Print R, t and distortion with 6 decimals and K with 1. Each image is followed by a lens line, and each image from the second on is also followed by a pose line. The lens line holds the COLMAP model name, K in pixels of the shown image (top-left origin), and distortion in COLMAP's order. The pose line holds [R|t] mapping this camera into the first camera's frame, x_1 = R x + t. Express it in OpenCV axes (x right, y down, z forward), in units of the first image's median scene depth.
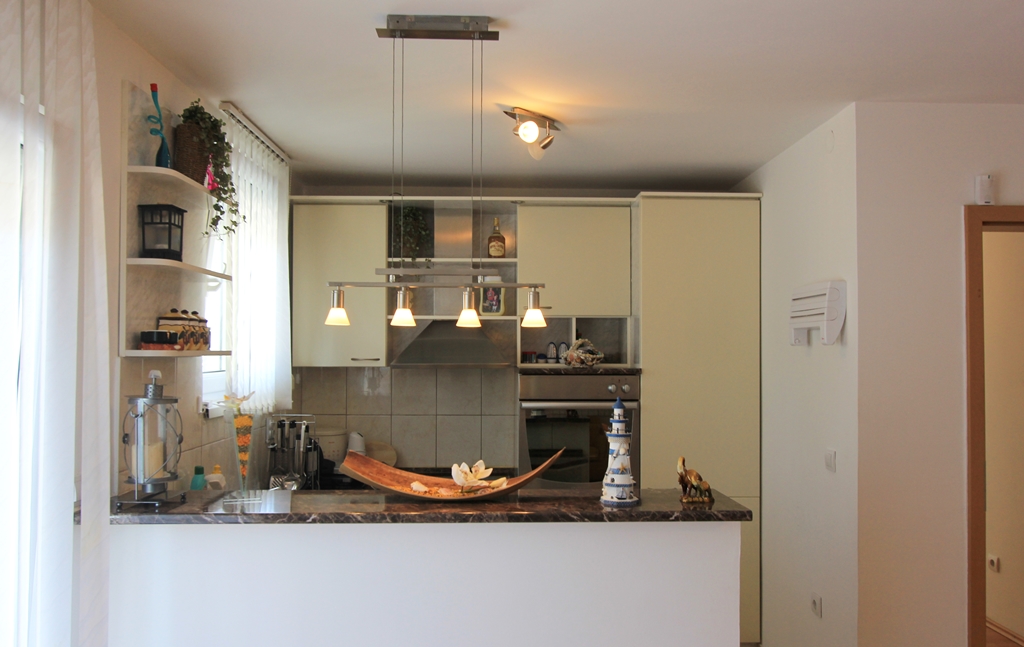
lens RADIAL K [[792.7, 0, 512.6], [0, 792.7, 325.7], [0, 0, 1]] dist [-0.054504, -0.001662]
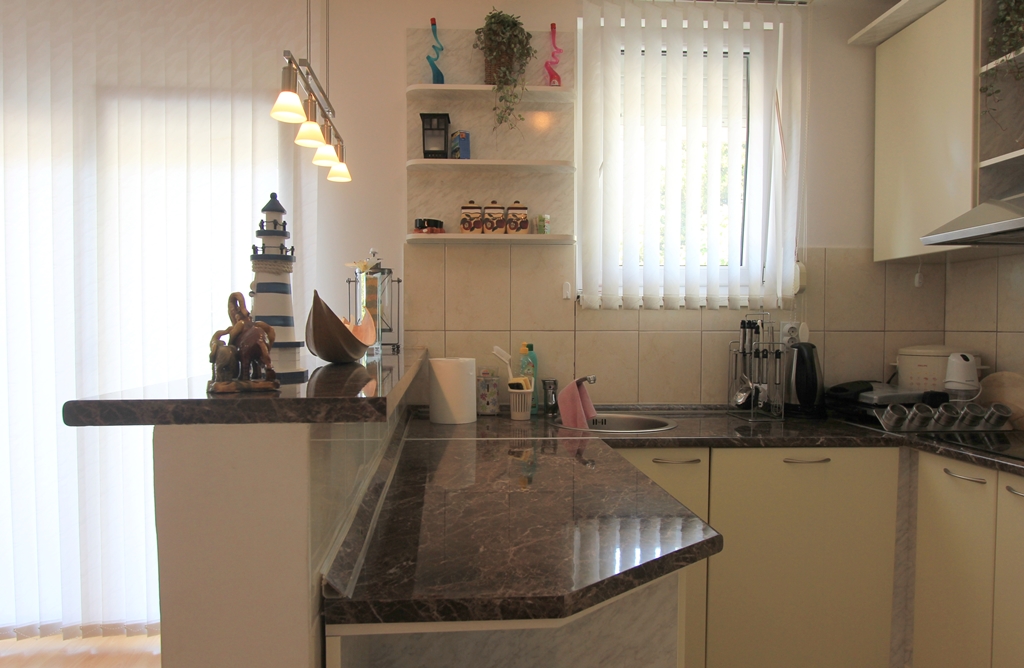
lens RADIAL K [[653.9, 0, 491.6], [0, 653.9, 335.6], [0, 0, 1]] dist [-0.002545, 0.003043]
pose [[0.029121, 0.013123, -0.999490, 0.336270], [0.026992, 0.999539, 0.013910, 0.103119], [0.999211, -0.027383, 0.028753, 0.603860]]
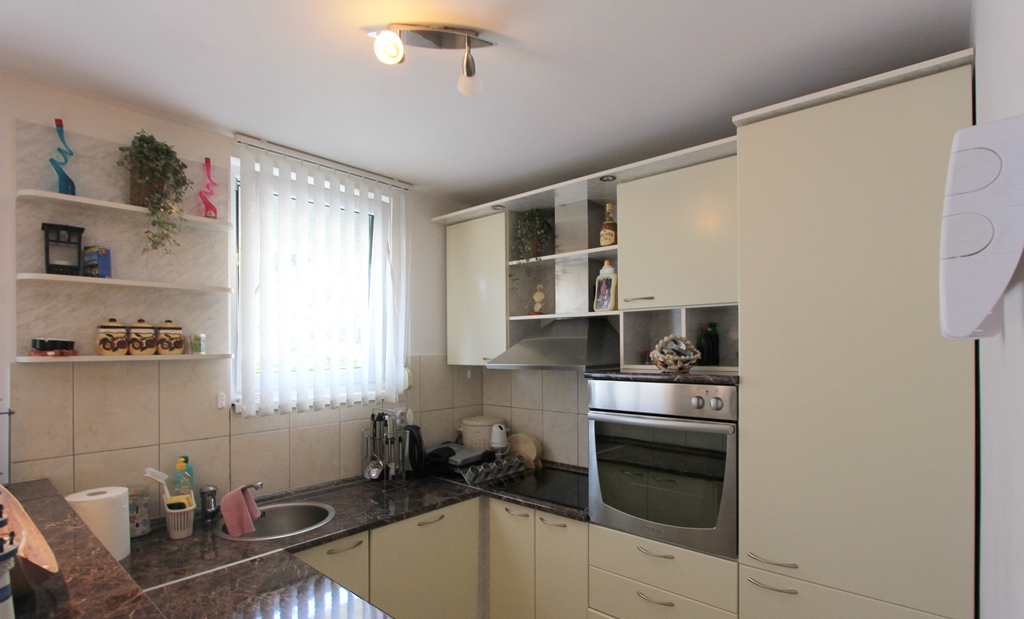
lens RADIAL K [[489.3, 0, 528.9], [0, 489.3, 346.6], [0, 0, 1]] dist [-0.016006, -0.001660]
pose [[0.743479, -0.008102, -0.668710, 0.292674], [0.029096, 0.999372, 0.020241, 0.013752], [0.668126, -0.034505, 0.743248, 0.534156]]
